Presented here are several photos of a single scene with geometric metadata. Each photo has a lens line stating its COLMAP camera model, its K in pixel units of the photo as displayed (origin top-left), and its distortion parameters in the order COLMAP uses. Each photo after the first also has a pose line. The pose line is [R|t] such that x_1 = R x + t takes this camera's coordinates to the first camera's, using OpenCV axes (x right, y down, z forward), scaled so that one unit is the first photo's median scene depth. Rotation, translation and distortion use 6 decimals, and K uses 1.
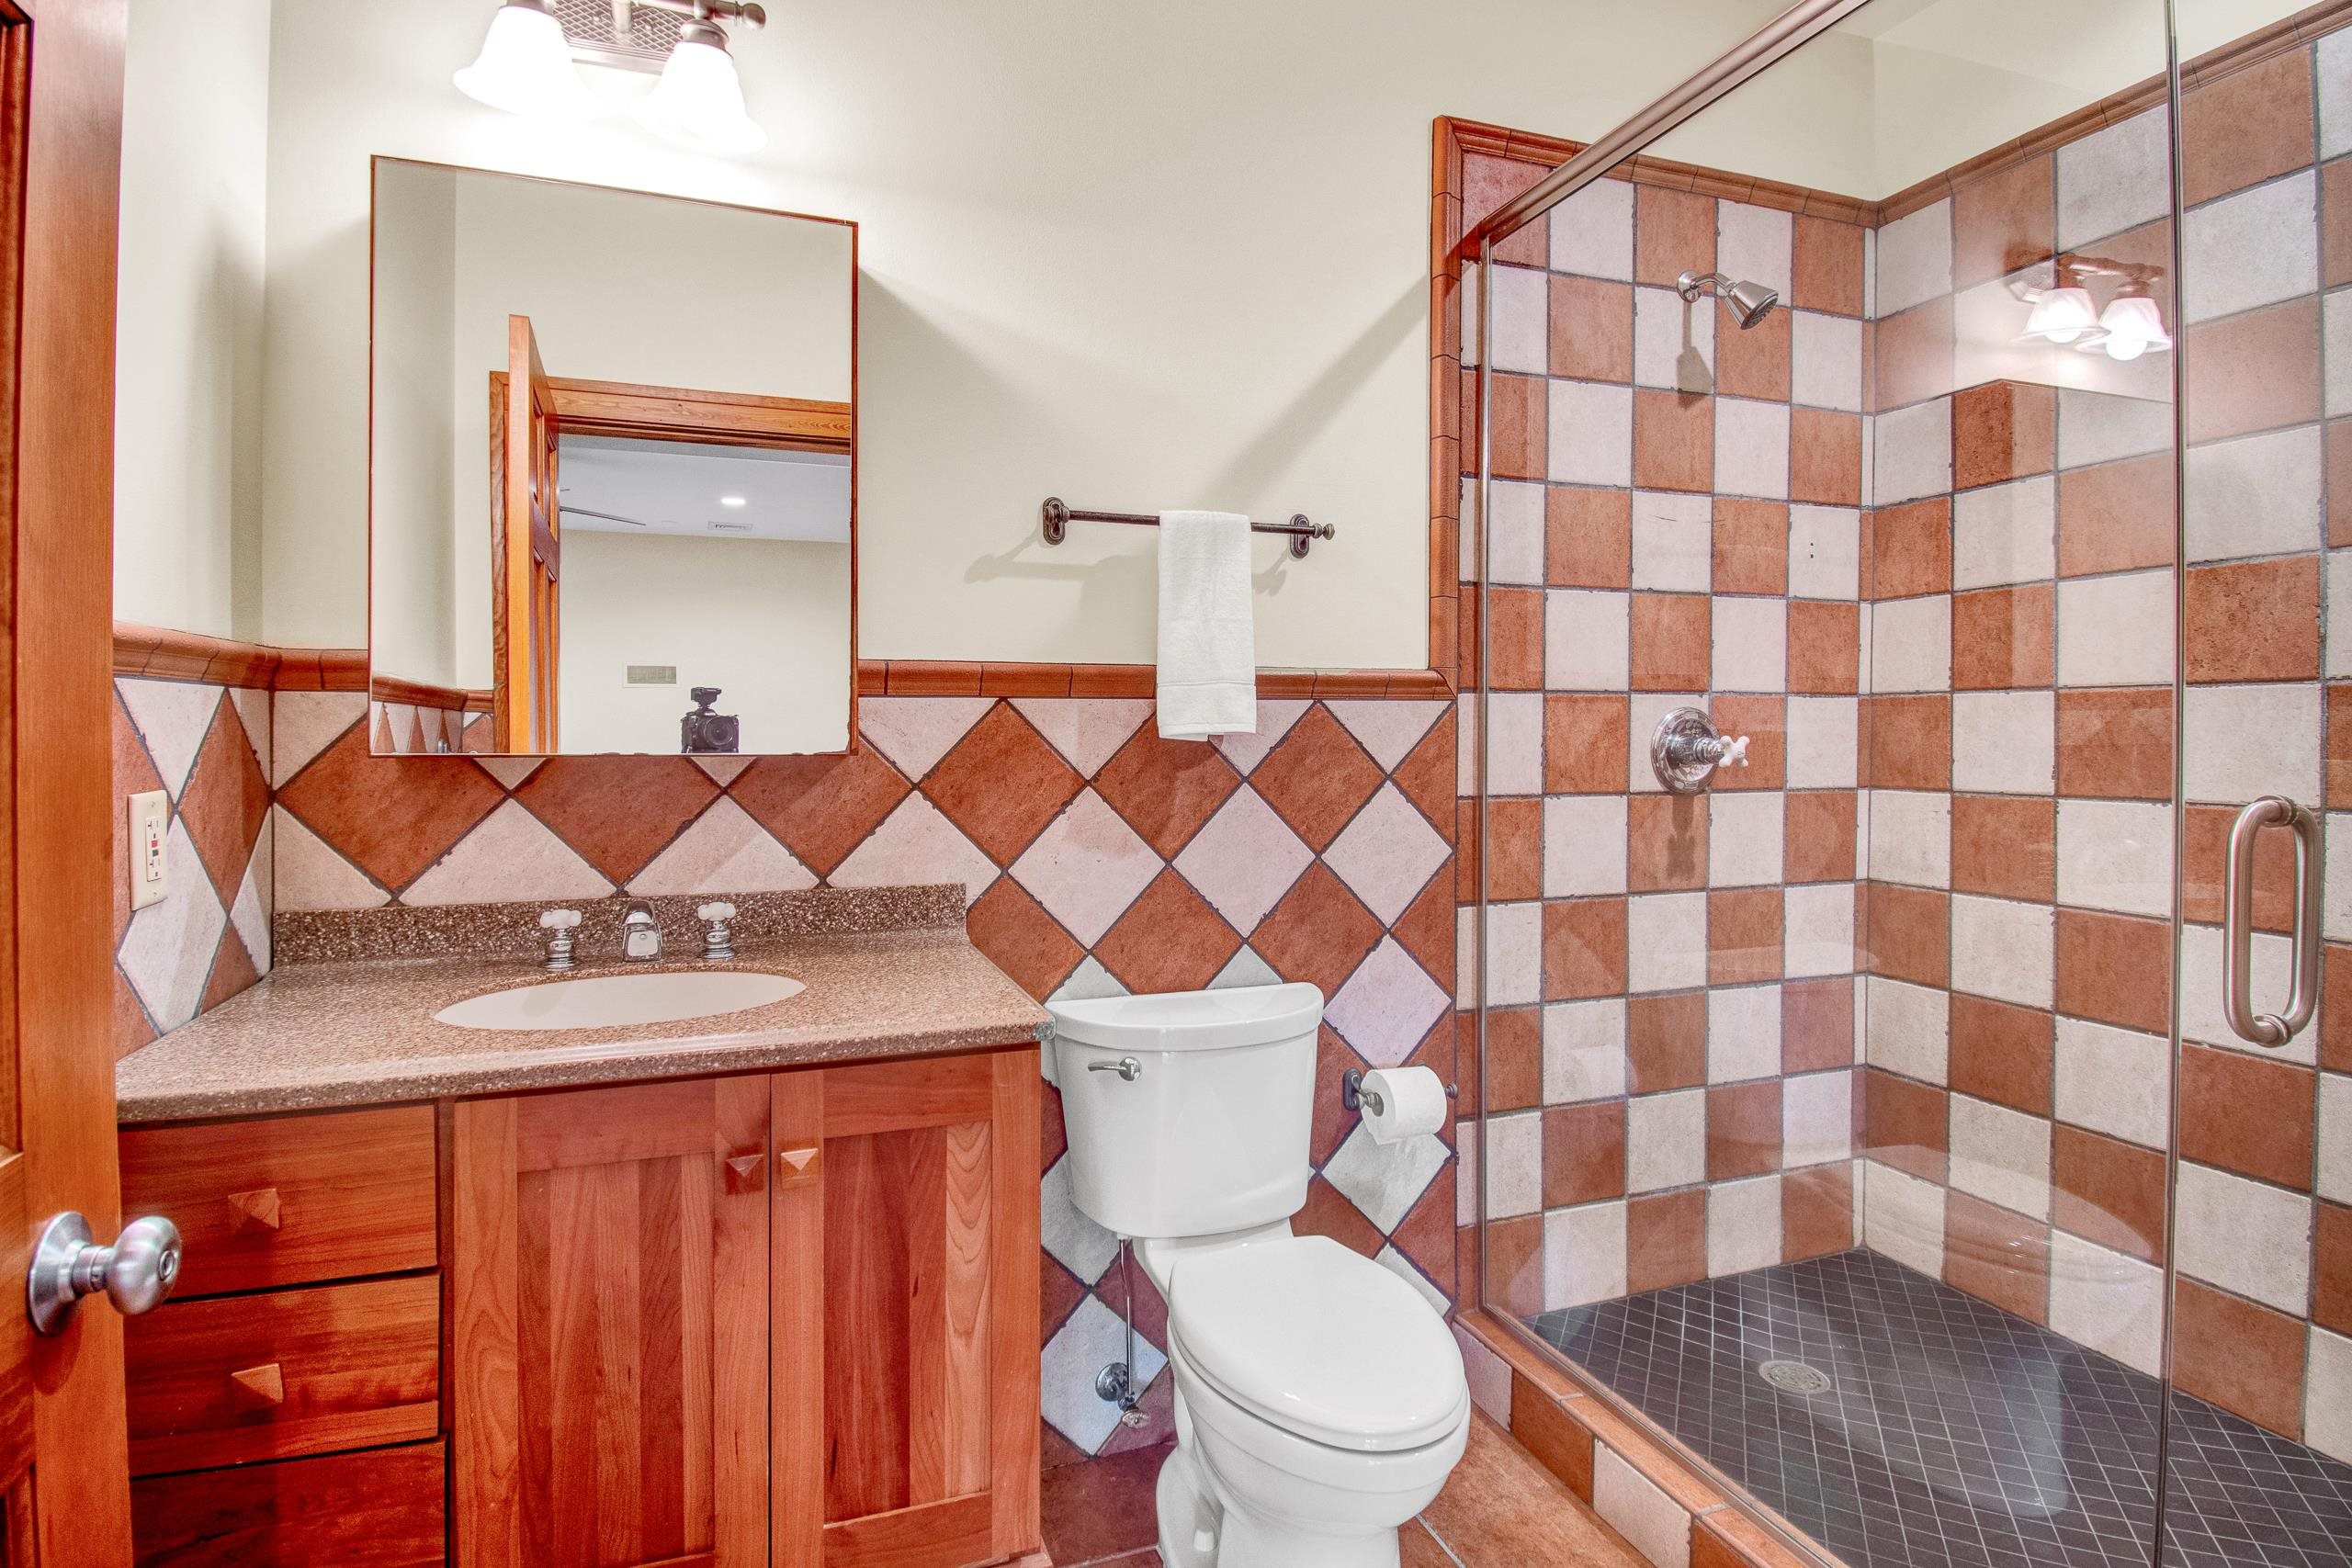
lens RADIAL K [[1133.7, 0, 1190.7], [0, 1133.7, 735.4], [0, 0, 1]] dist [-0.000102, 0.000035]
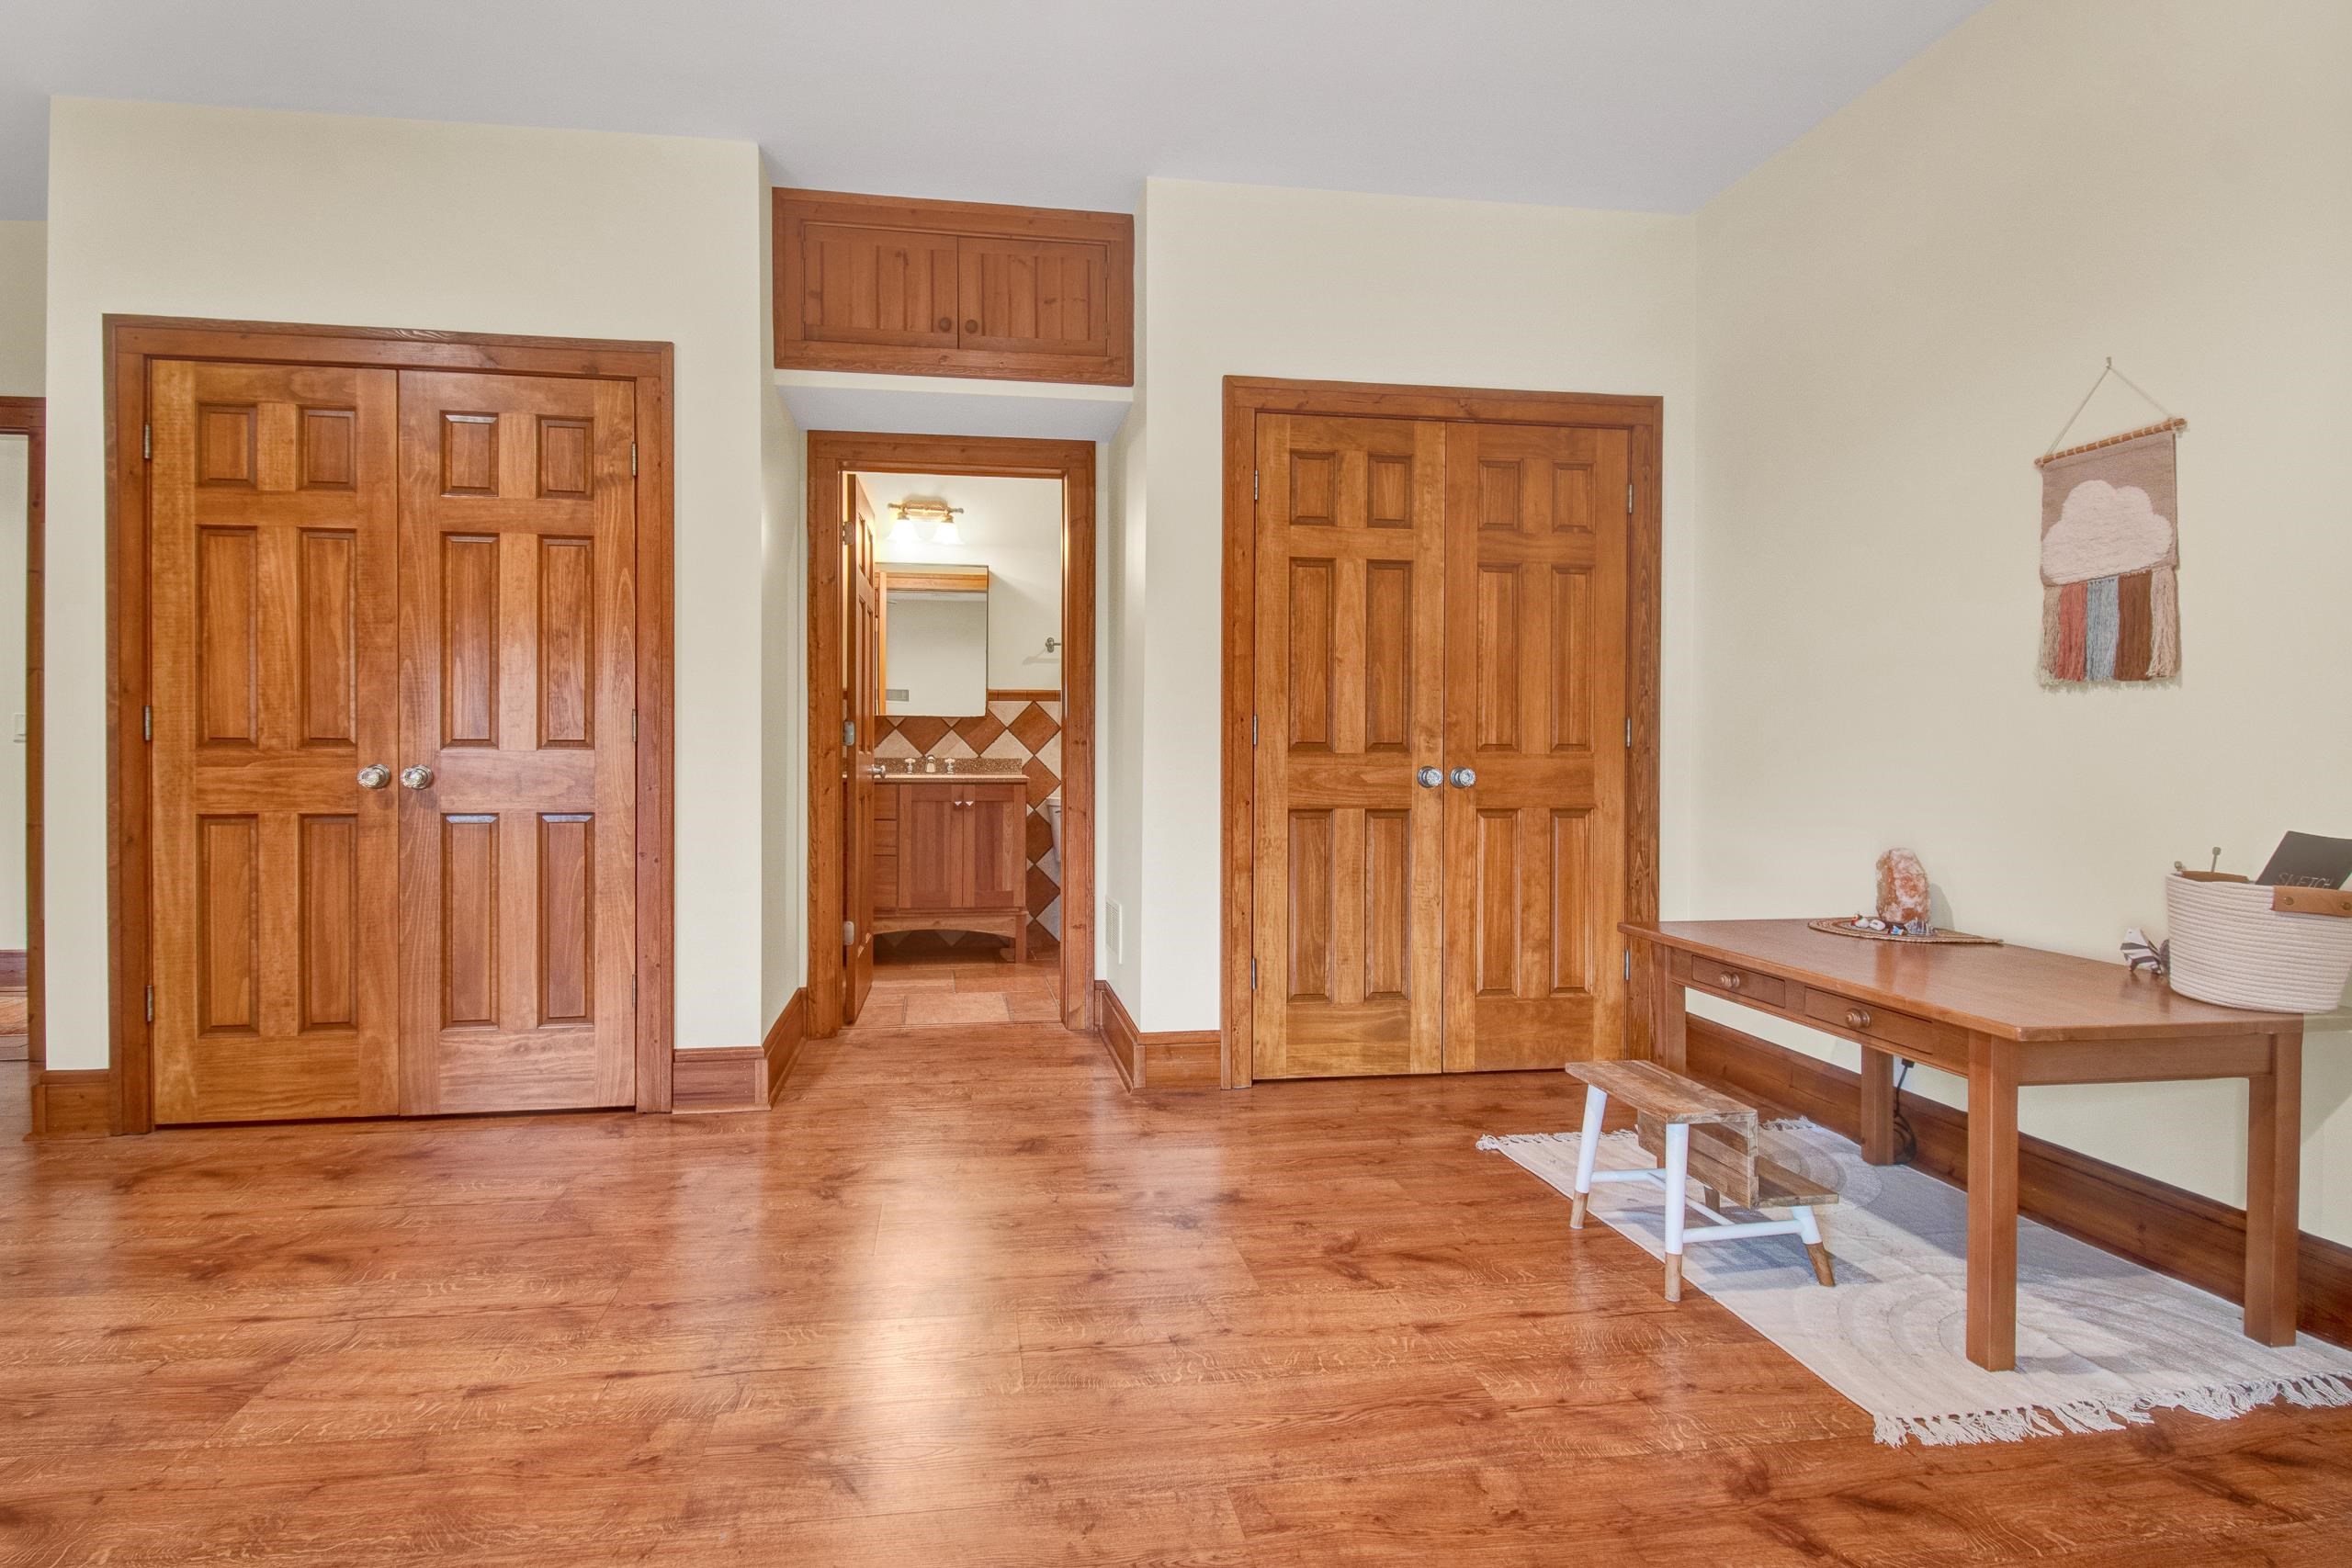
lens RADIAL K [[1248.5, 0, 1170.1], [0, 1248.5, 777.0], [0, 0, 1]] dist [0.000116, 0.000003]
pose [[0.980387, 0.005828, -0.196995, 0.954109], [-0.004387, 0.999960, 0.007746, 0.161013], [0.197033, -0.006730, 0.980374, -2.501448]]
